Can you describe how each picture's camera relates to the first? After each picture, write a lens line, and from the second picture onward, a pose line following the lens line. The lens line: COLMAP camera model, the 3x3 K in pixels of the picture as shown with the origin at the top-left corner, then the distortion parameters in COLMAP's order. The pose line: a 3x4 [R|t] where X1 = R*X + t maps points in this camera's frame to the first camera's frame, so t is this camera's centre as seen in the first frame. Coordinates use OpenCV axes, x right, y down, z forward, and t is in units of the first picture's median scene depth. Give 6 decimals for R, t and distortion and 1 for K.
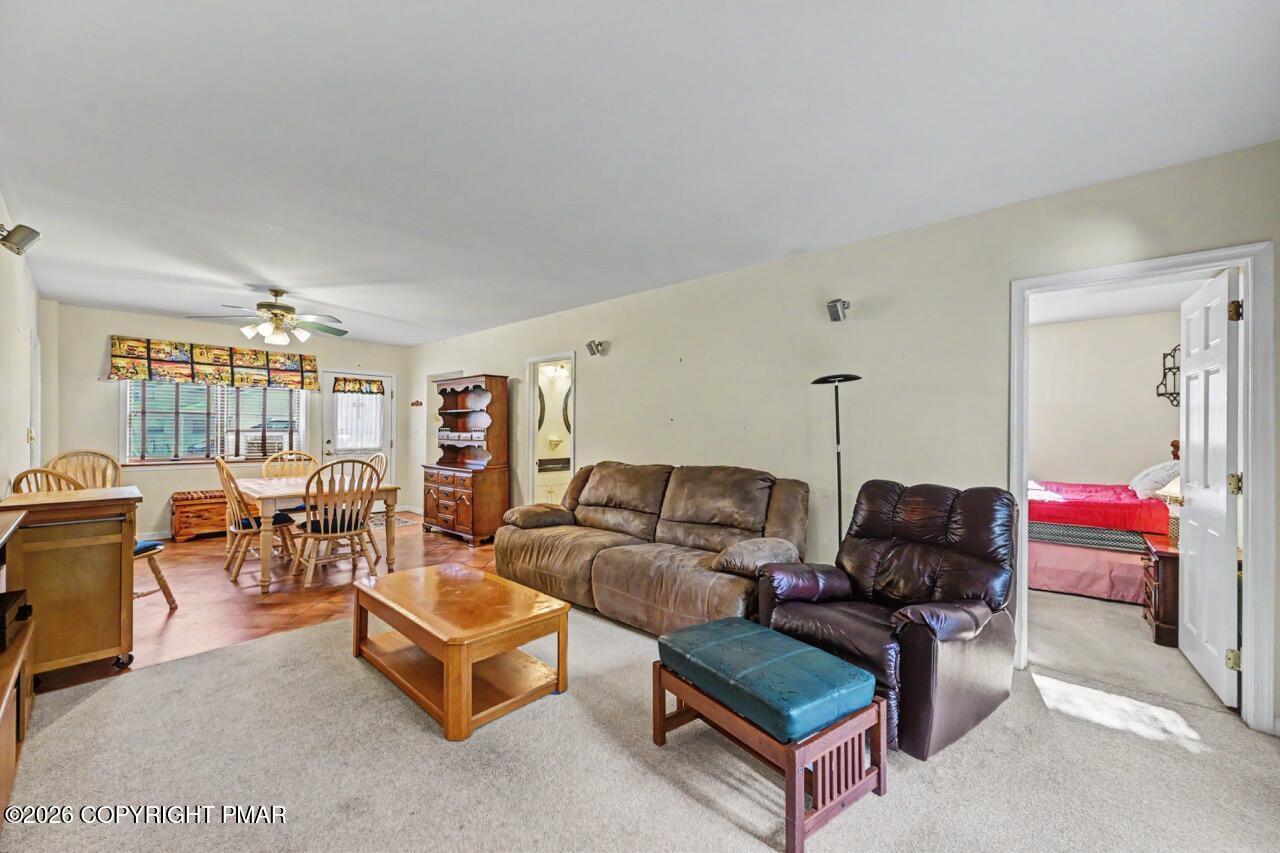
lens RADIAL K [[506.7, 0, 638.4], [0, 506.7, 425.3], [0, 0, 1]] dist [0.000522, -0.000484]
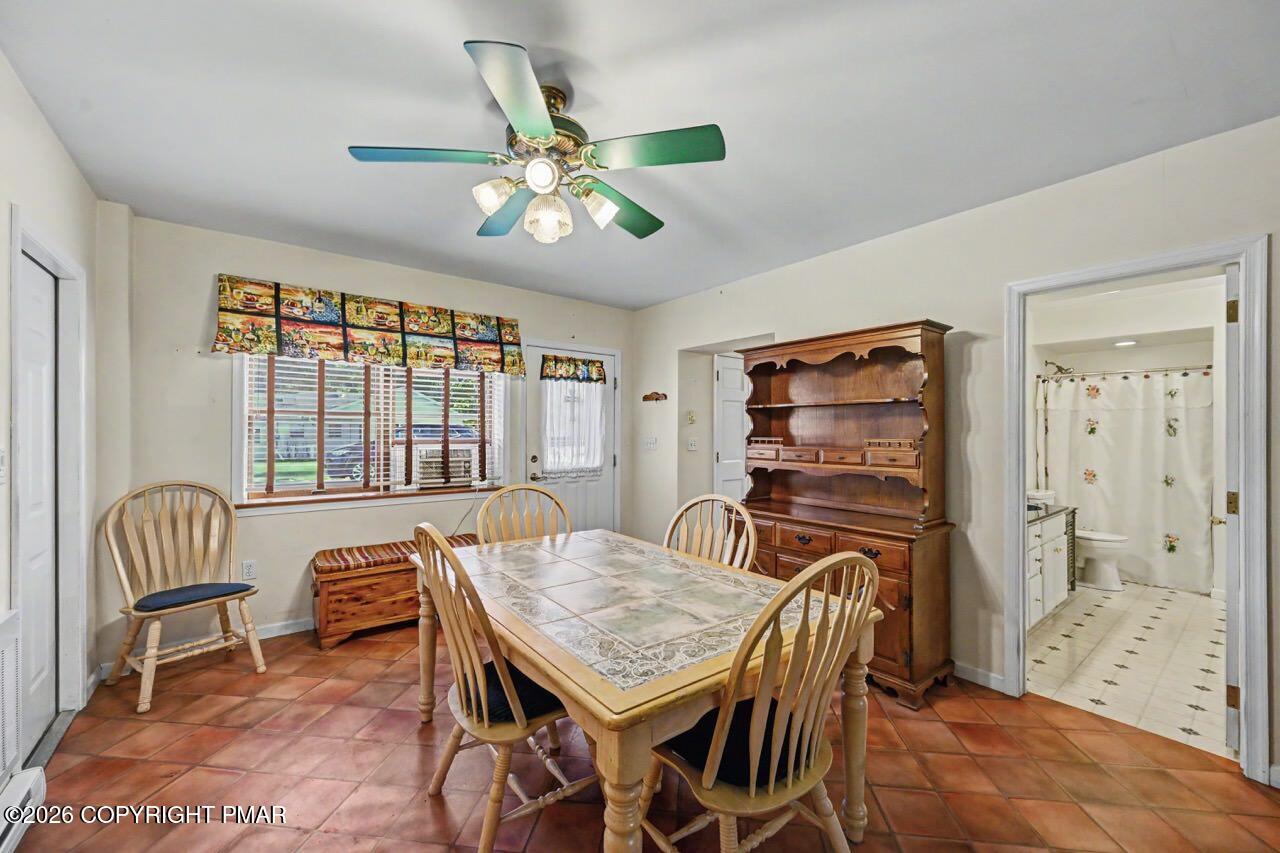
lens RADIAL K [[506.7, 0, 637.6], [0, 506.7, 425.7], [0, 0, 1]] dist [0.000522, -0.000484]
pose [[0.986132, -0.004816, -0.165892, -0.471038], [0.004036, 0.999979, -0.005038, -0.005112], [0.165913, 0.004298, 0.986131, 0.502641]]
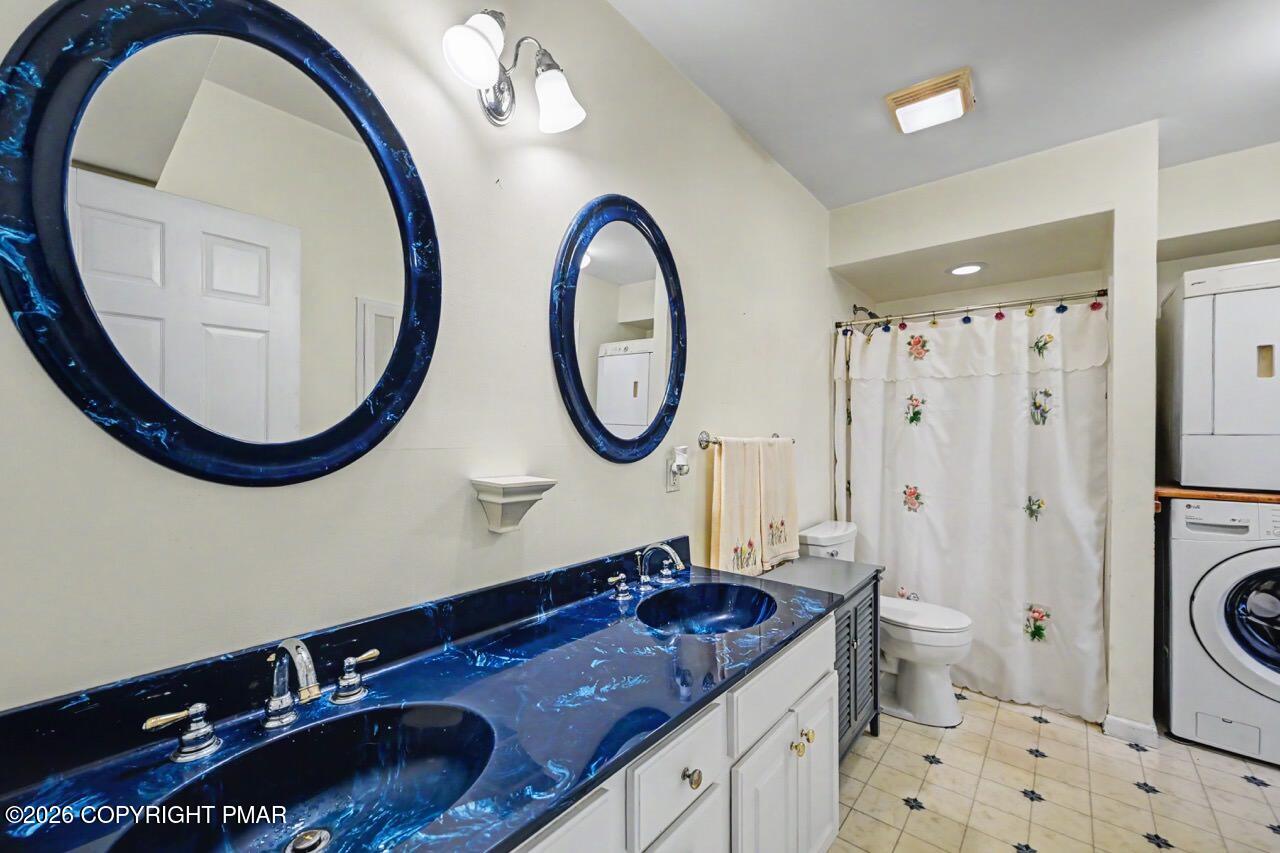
lens RADIAL K [[506.7, 0, 645.8], [0, 506.7, 436.5], [0, 0, 1]] dist [0.000522, -0.000484]
pose [[0.999402, -0.005886, 0.034061, -0.146314], [0.005684, 0.999966, 0.006026, 0.015340], [-0.034095, -0.005828, 0.999402, 0.976370]]
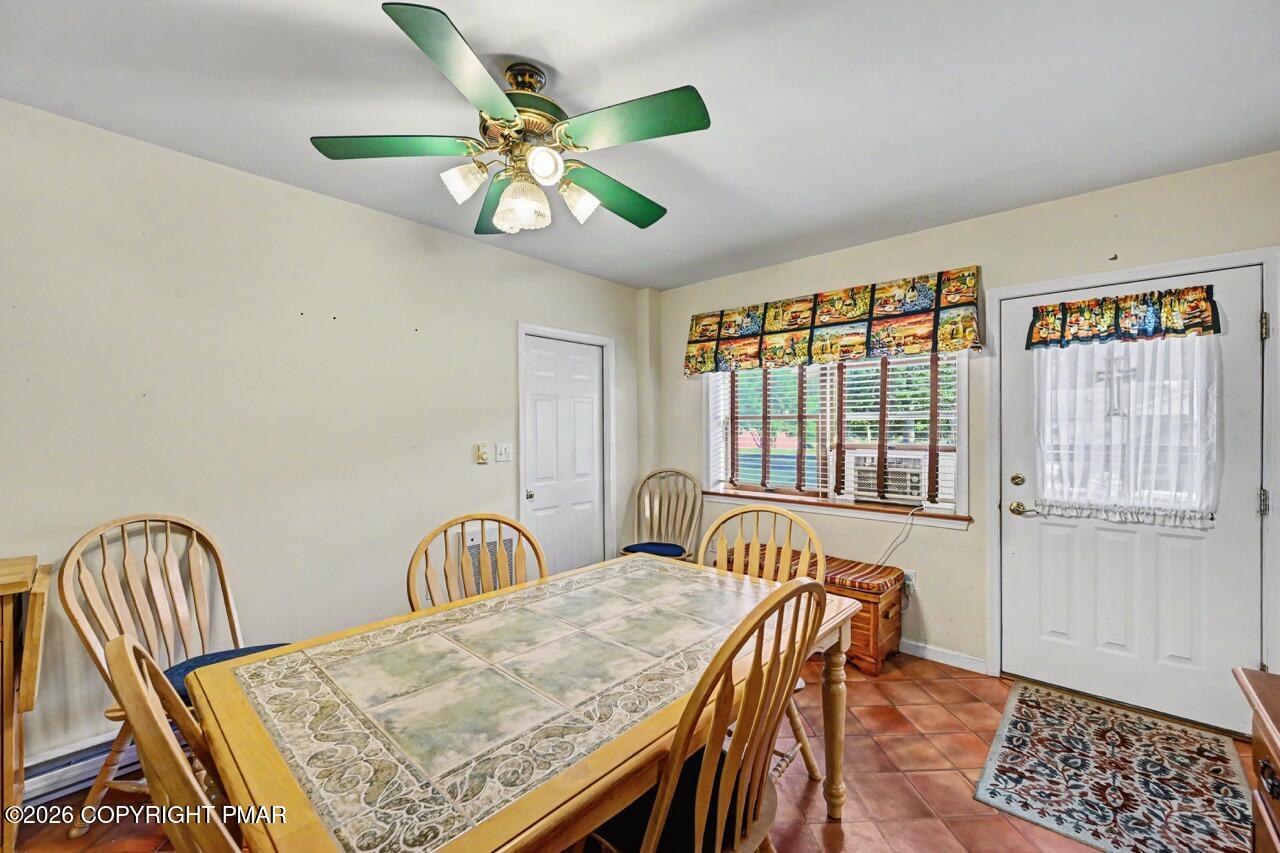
lens RADIAL K [[506.7, 0, 640.8], [0, 506.7, 433.5], [0, 0, 1]] dist [0.000522, -0.000484]
pose [[0.016561, 0.001182, -0.999862, -0.285016], [0.007536, 0.999971, 0.001307, -0.006183], [0.999834, -0.007556, 0.016551, 0.869909]]
